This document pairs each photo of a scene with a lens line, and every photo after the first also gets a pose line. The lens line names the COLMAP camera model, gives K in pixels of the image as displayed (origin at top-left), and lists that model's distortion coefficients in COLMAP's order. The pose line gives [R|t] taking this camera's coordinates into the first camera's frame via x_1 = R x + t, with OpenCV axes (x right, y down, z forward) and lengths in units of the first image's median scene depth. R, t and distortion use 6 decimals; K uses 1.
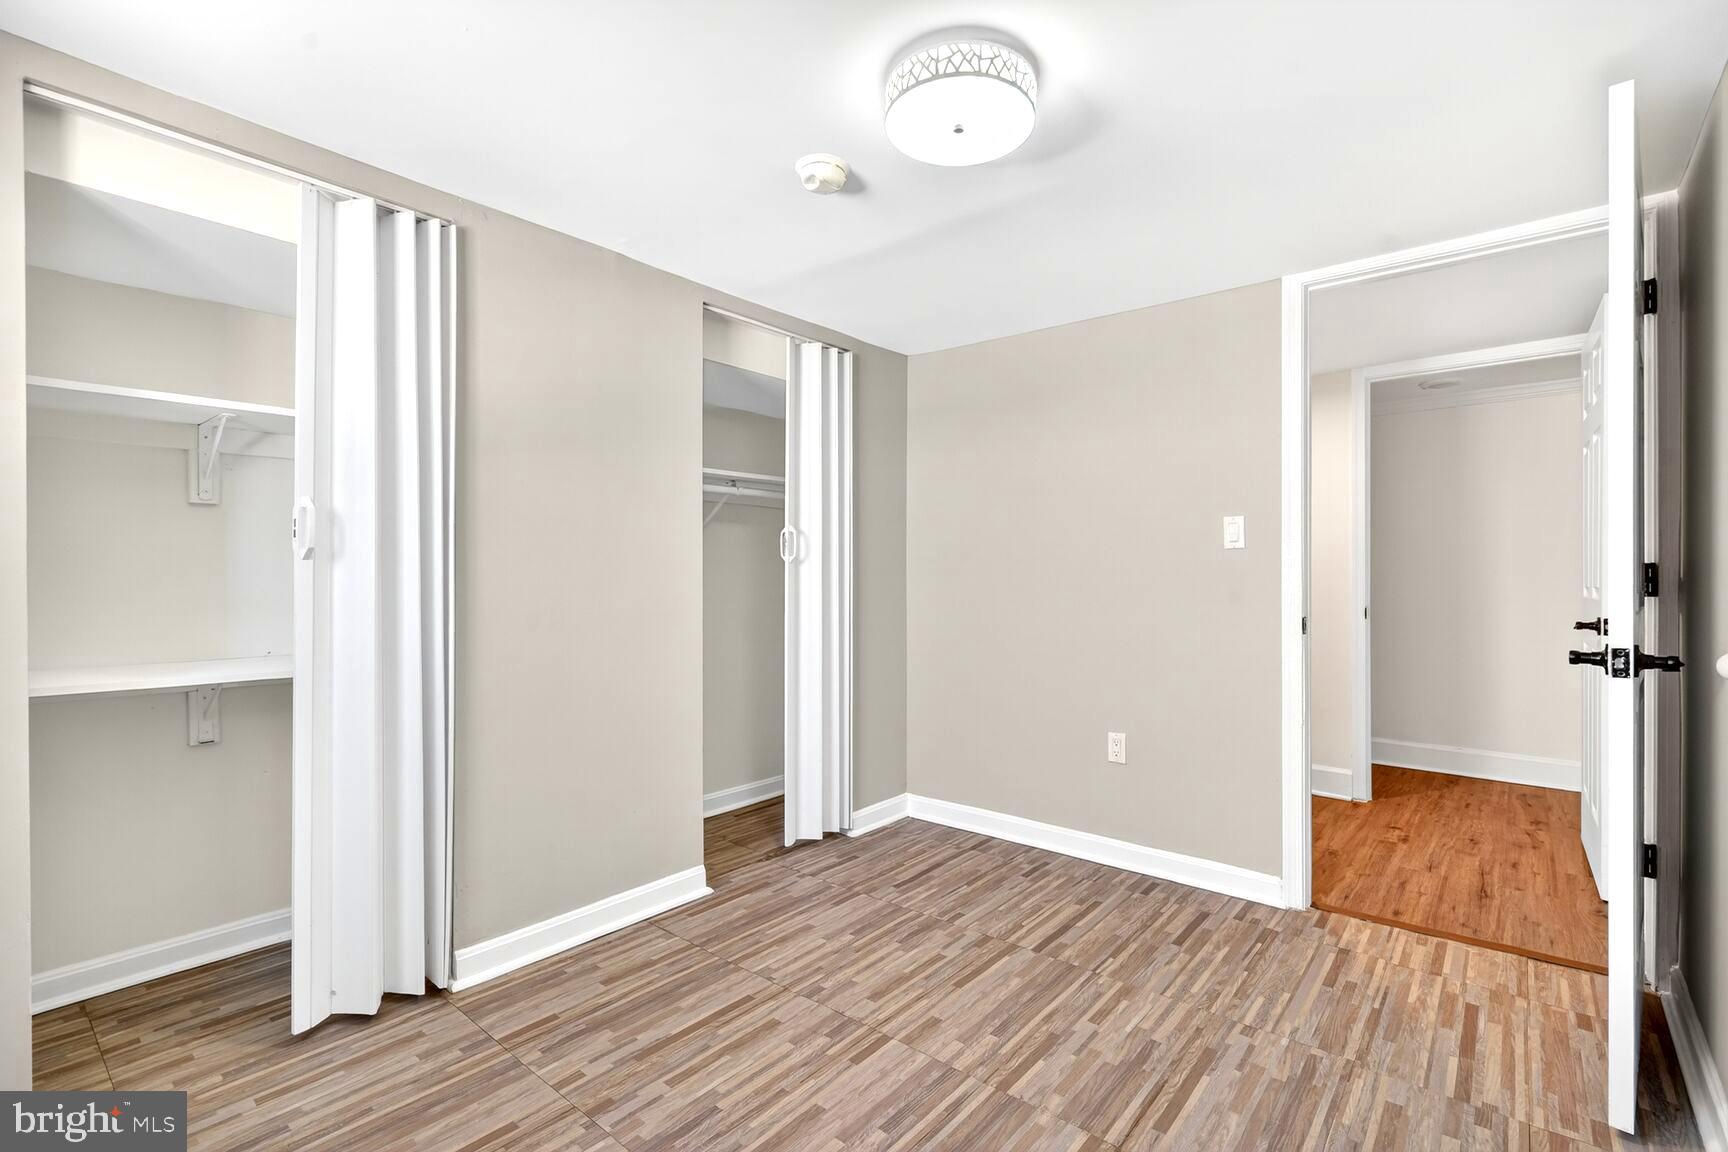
lens RADIAL K [[797.7, 0, 871.2], [0, 797.7, 573.9], [0, 0, 1]] dist [-0.005808, 0.000242]
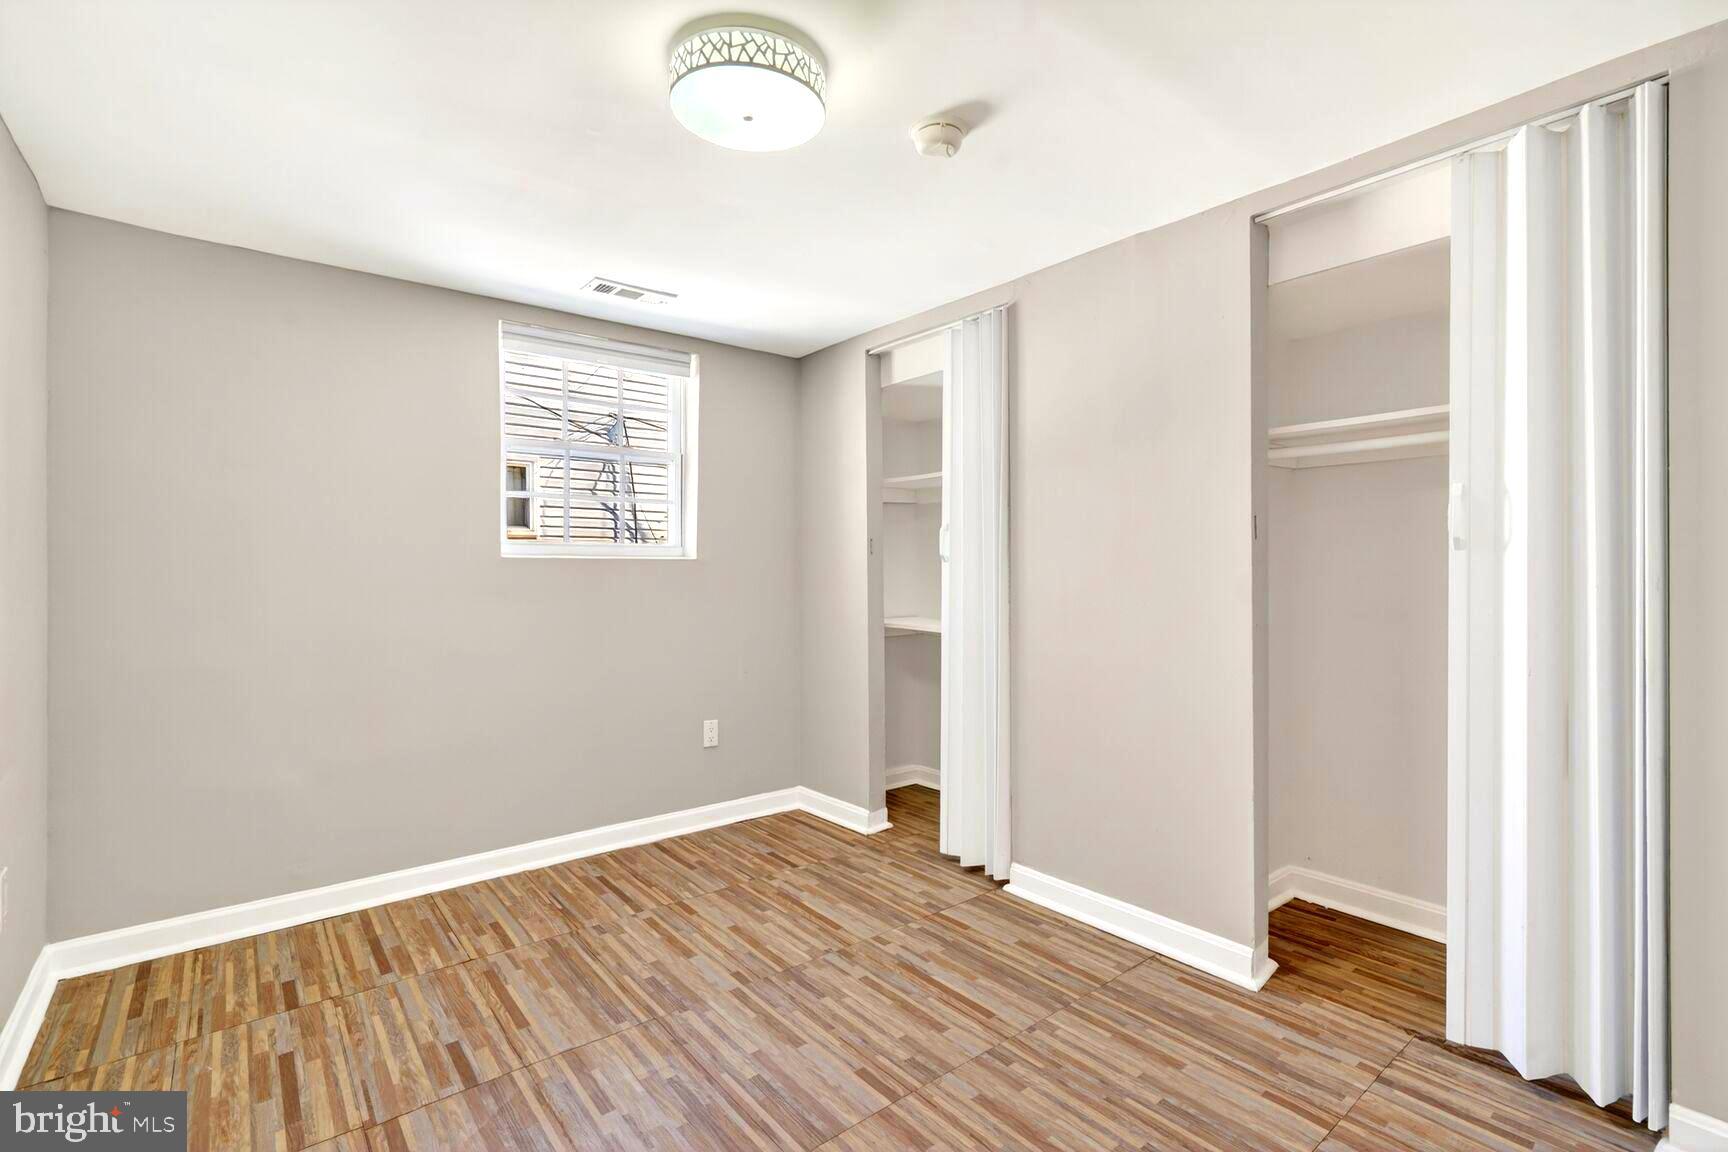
lens RADIAL K [[797.7, 0, 871.2], [0, 797.7, 573.9], [0, 0, 1]] dist [-0.005808, 0.000242]
pose [[-0.199750, -0.000829, -0.979846, 0.745798], [0.000376, 1.000000, -0.000922, 0.008039], [0.979847, -0.000553, -0.199750, 0.975378]]
